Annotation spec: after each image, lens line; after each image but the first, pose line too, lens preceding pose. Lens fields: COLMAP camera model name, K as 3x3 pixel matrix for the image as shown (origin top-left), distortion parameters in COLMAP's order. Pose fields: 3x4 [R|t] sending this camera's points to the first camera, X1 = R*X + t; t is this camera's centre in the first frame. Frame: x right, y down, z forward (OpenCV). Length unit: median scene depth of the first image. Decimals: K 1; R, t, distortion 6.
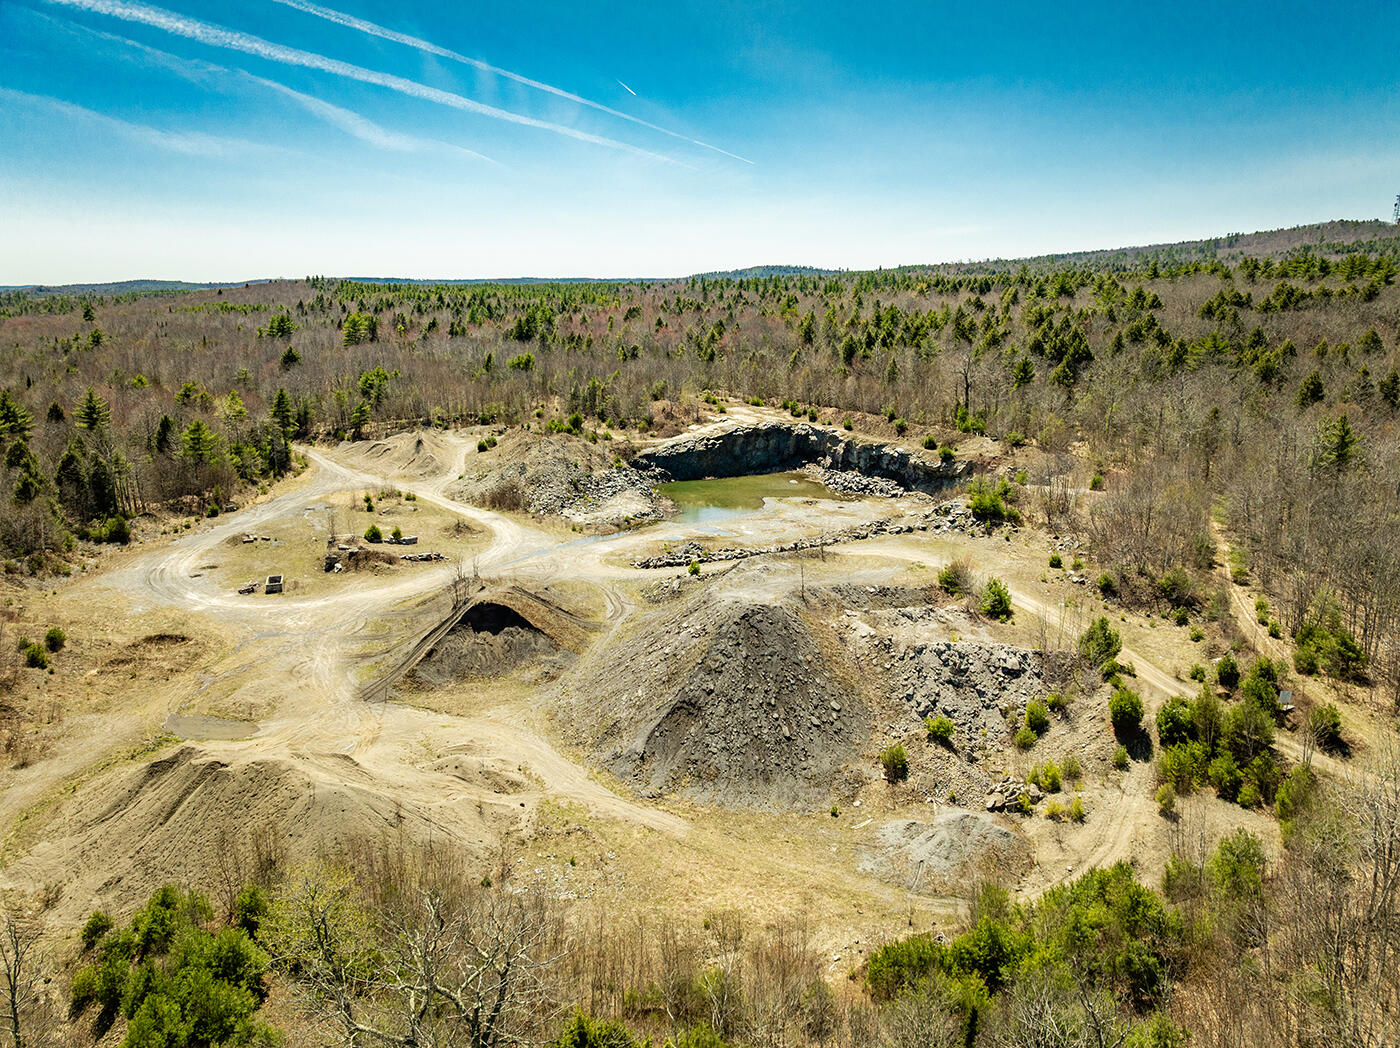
lens RADIAL K [[987.2, 0, 707.0], [0, 987.2, 521.7], [0, 0, 1]] dist [-0.036498, 0.004347]
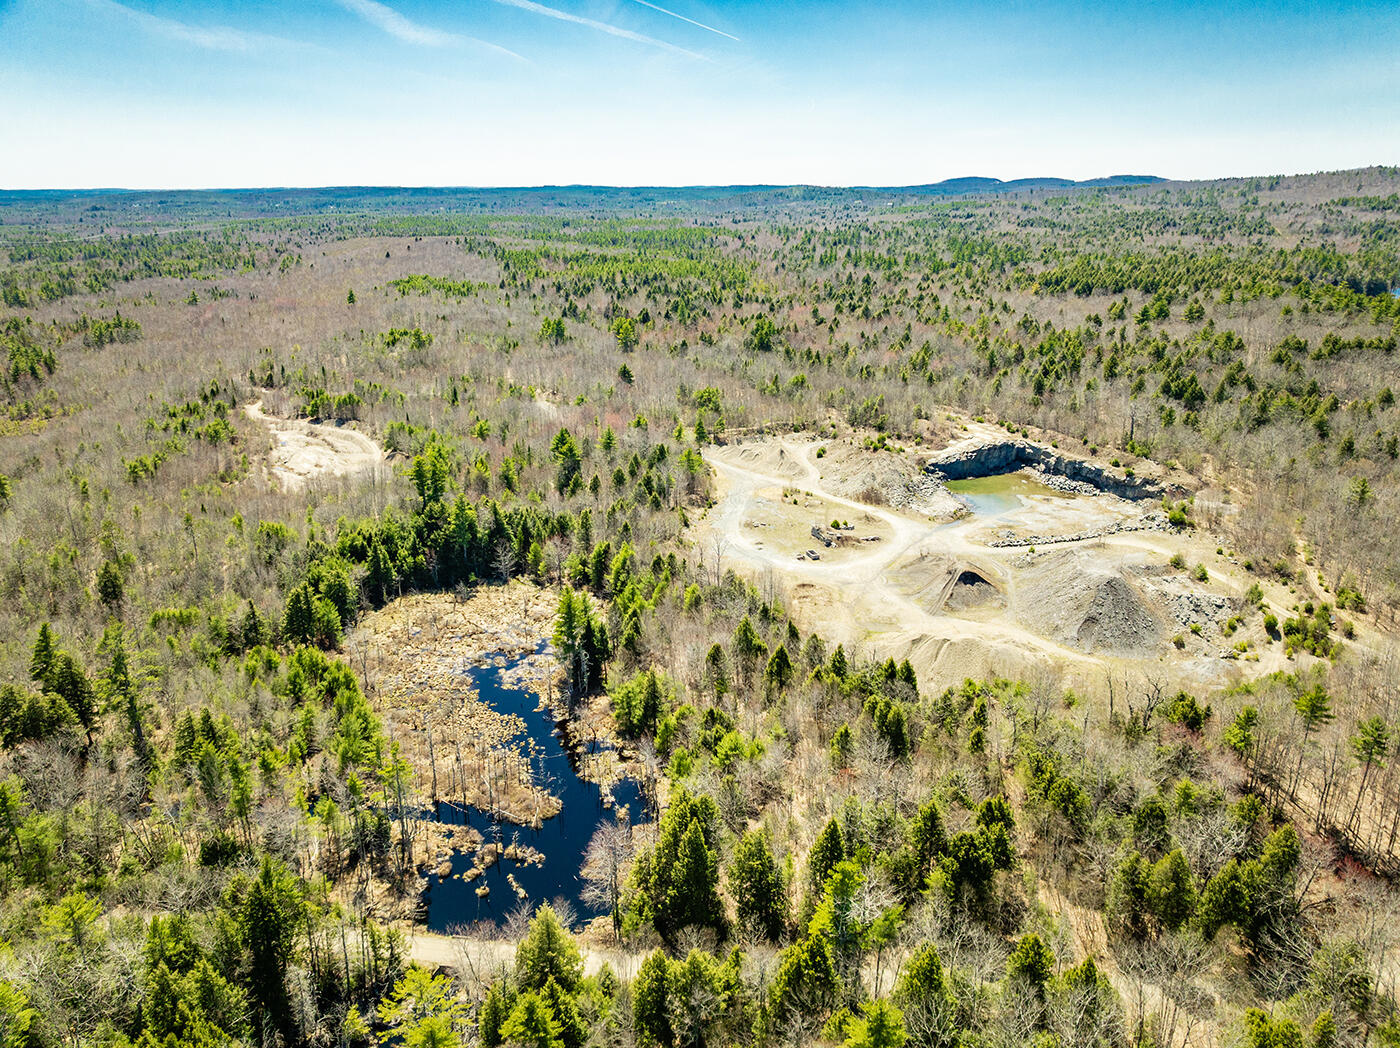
lens RADIAL K [[987.2, 0, 699.5], [0, 987.2, 503.3], [0, 0, 1]] dist [-0.036498, 0.004347]
pose [[0.999749, 0.007705, -0.021052, -0.647427], [-0.006104, 0.997159, 0.075082, -0.192314], [0.021571, -0.074935, 0.996955, -0.993911]]
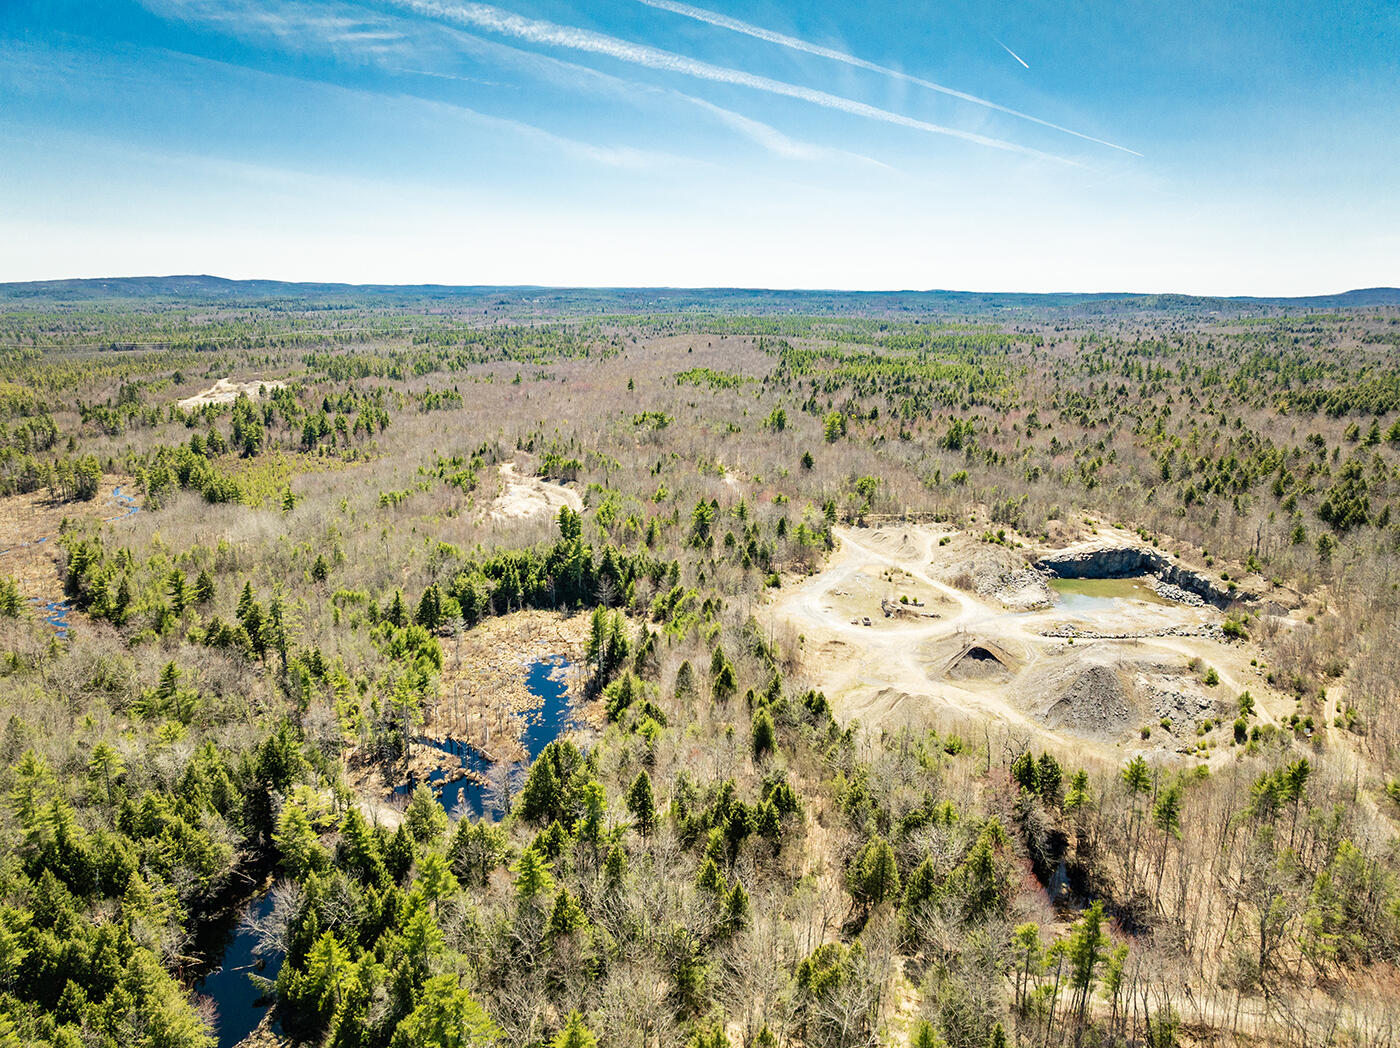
lens RADIAL K [[987.2, 0, 699.7], [0, 987.2, 517.9], [0, 0, 1]] dist [-0.036498, 0.004347]
pose [[0.930160, 0.093102, -0.355153, -0.029551], [-0.096496, 0.995300, 0.008188, -0.153374], [0.354246, 0.026655, 0.934772, -1.232916]]
